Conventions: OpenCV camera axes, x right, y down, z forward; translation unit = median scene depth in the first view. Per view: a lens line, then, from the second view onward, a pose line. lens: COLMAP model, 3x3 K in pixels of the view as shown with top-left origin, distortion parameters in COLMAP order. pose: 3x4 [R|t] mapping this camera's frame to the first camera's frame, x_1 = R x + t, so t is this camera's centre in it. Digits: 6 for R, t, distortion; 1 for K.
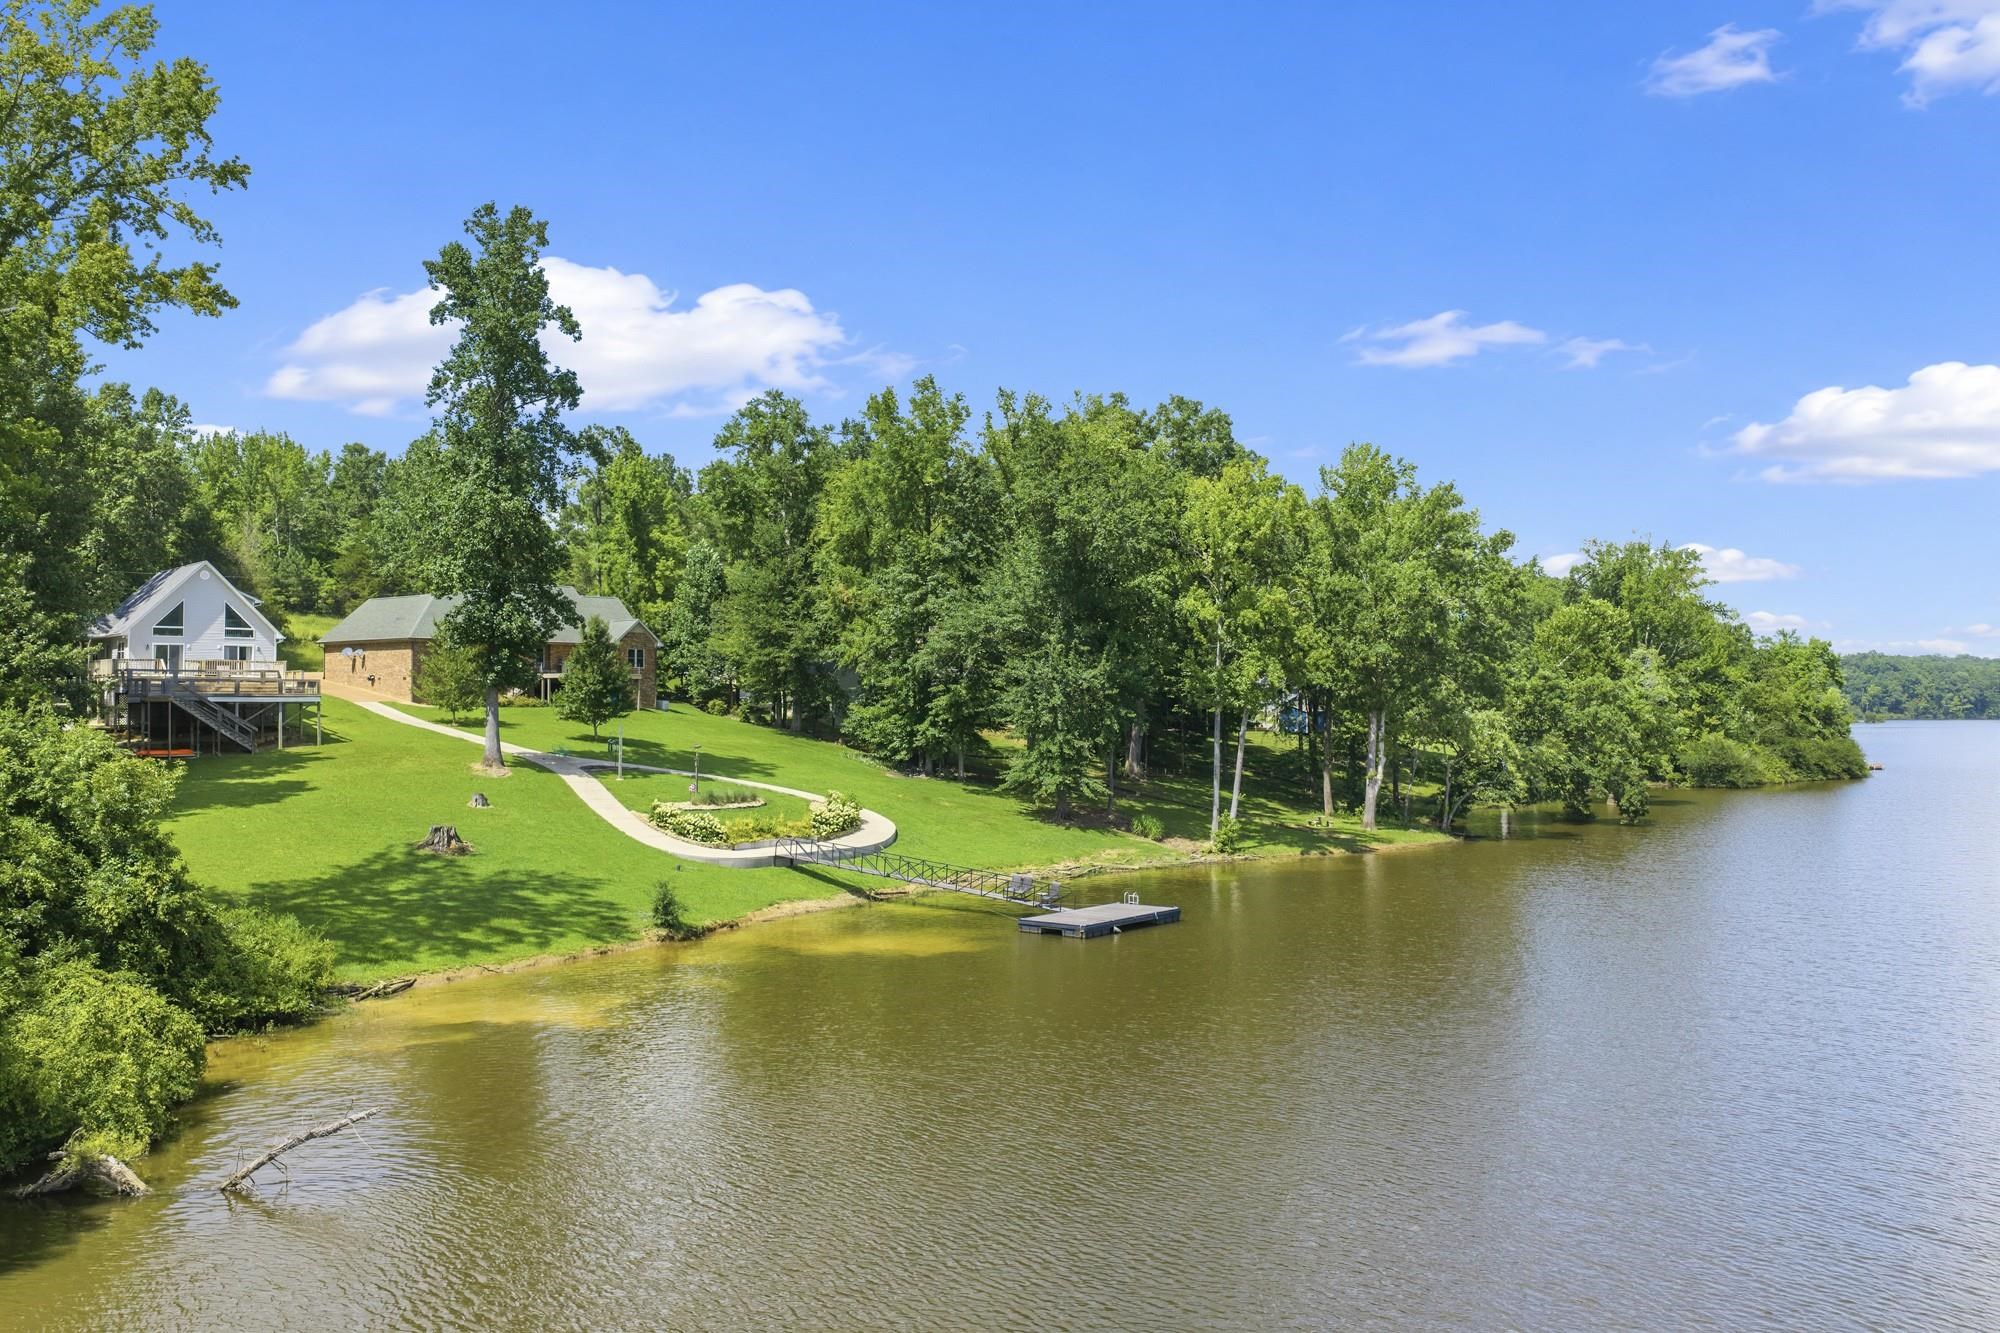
lens RADIAL K [[1651.8, 0, 1008.8], [0, 1651.8, 668.1], [0, 0, 1]] dist [0.005739, -0.006474]
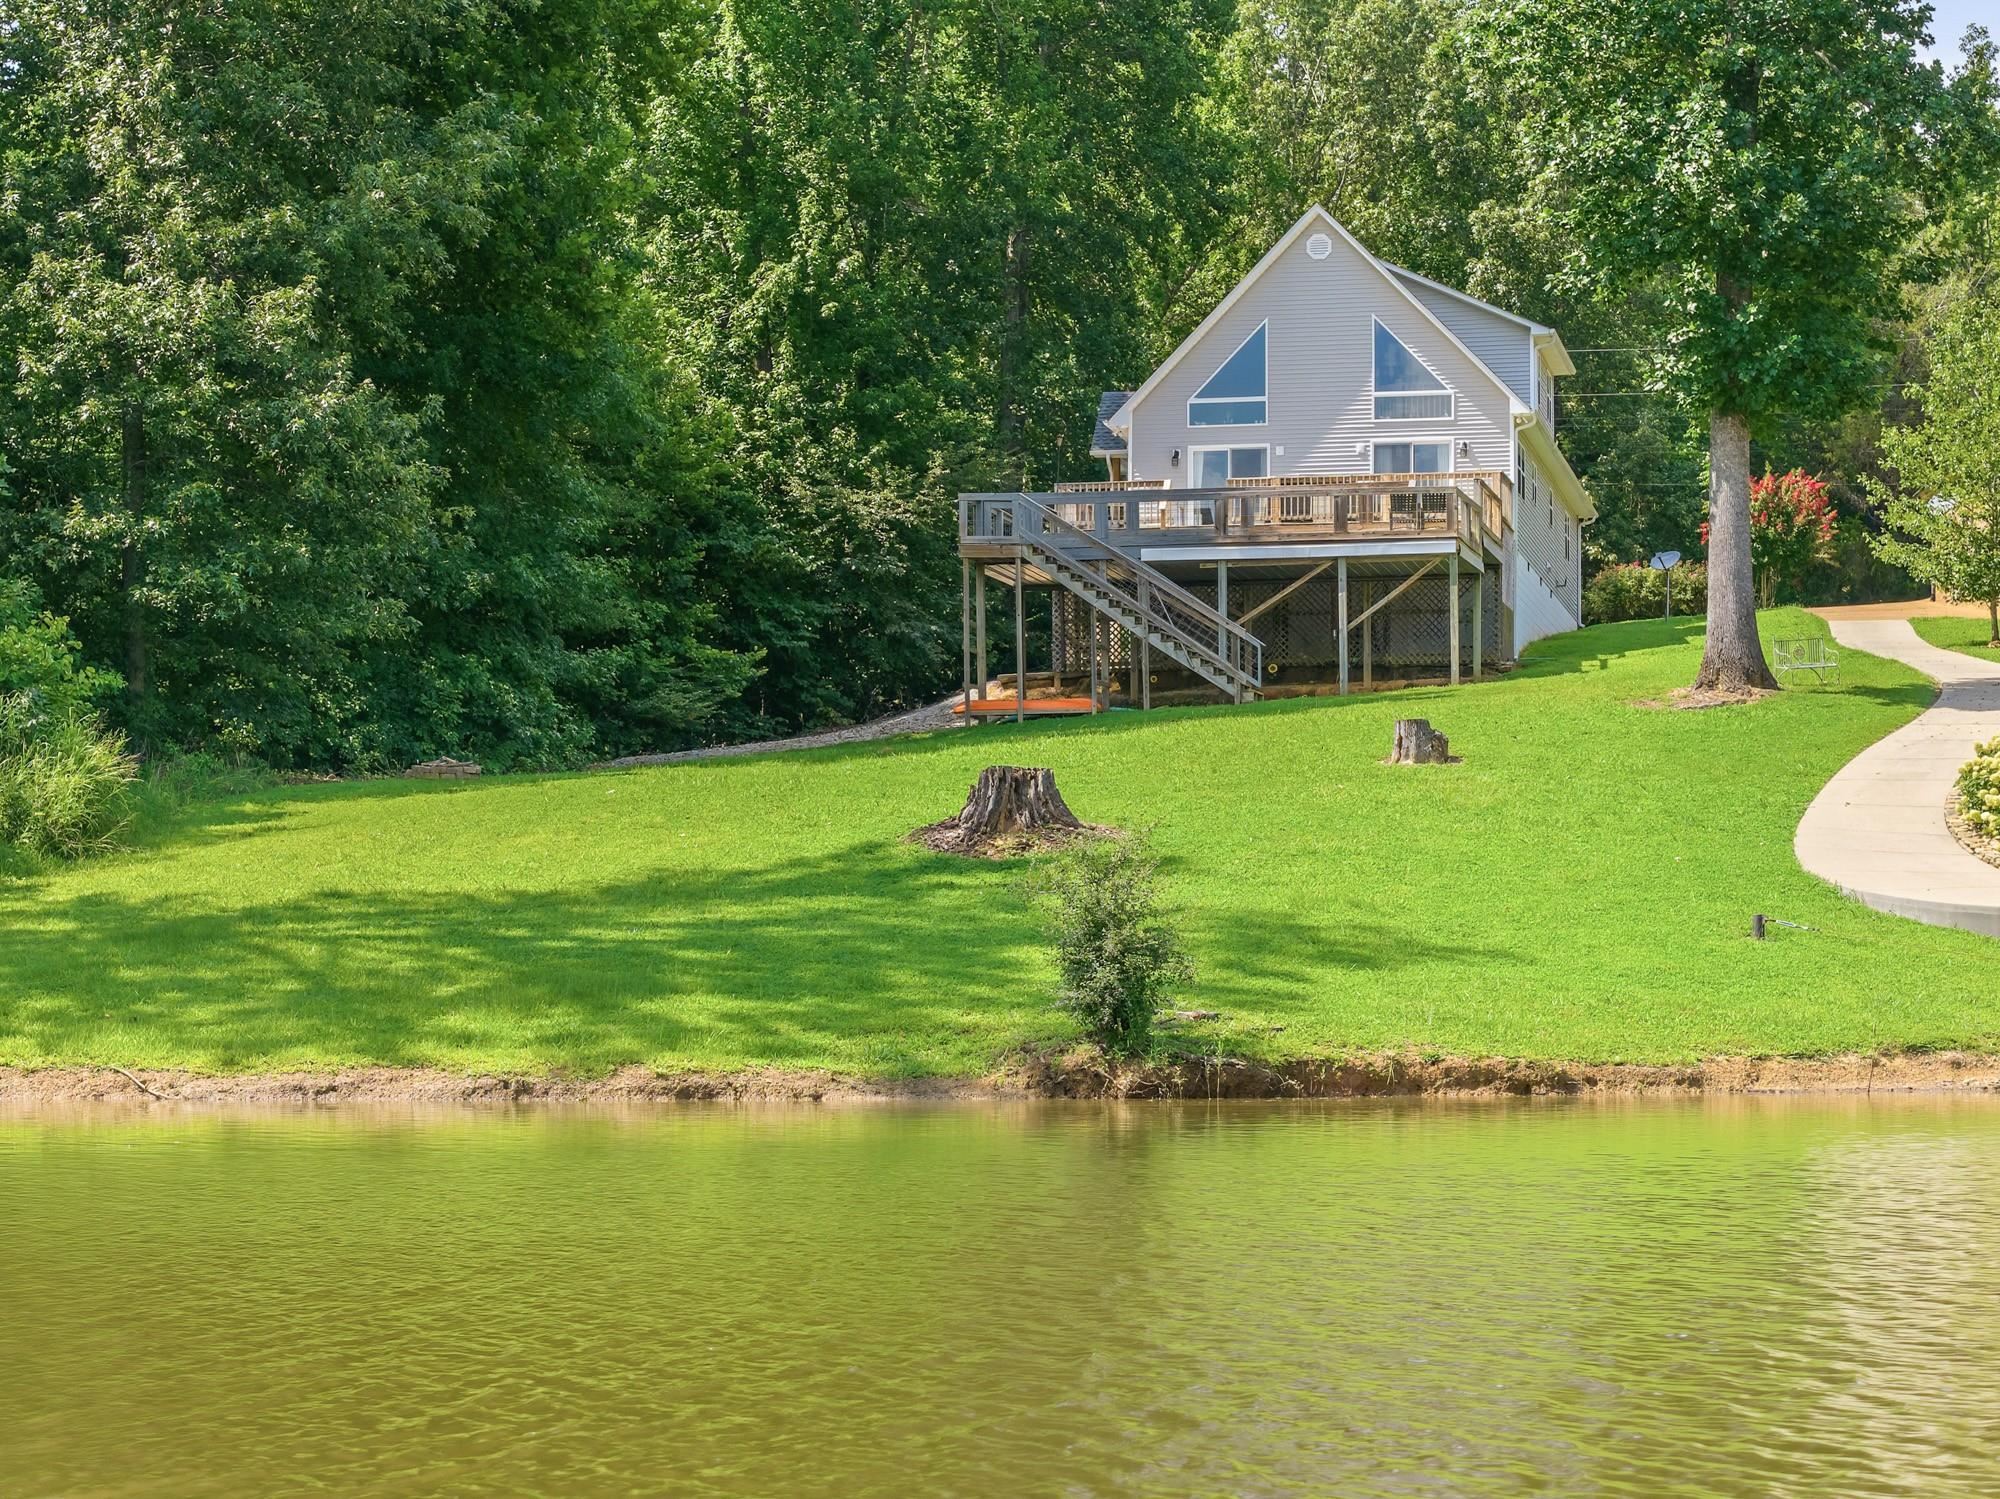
lens RADIAL K [[4100.1, 0, 1040.0], [0, 4100.1, 1076.6], [0, 0, 1]] dist [-0.062842, -0.133390]
pose [[0.606945, 0.008590, -0.794697, 0.167785], [0.018127, 0.999532, 0.024648, 0.096279], [0.794537, -0.029365, 0.606505, 0.414641]]
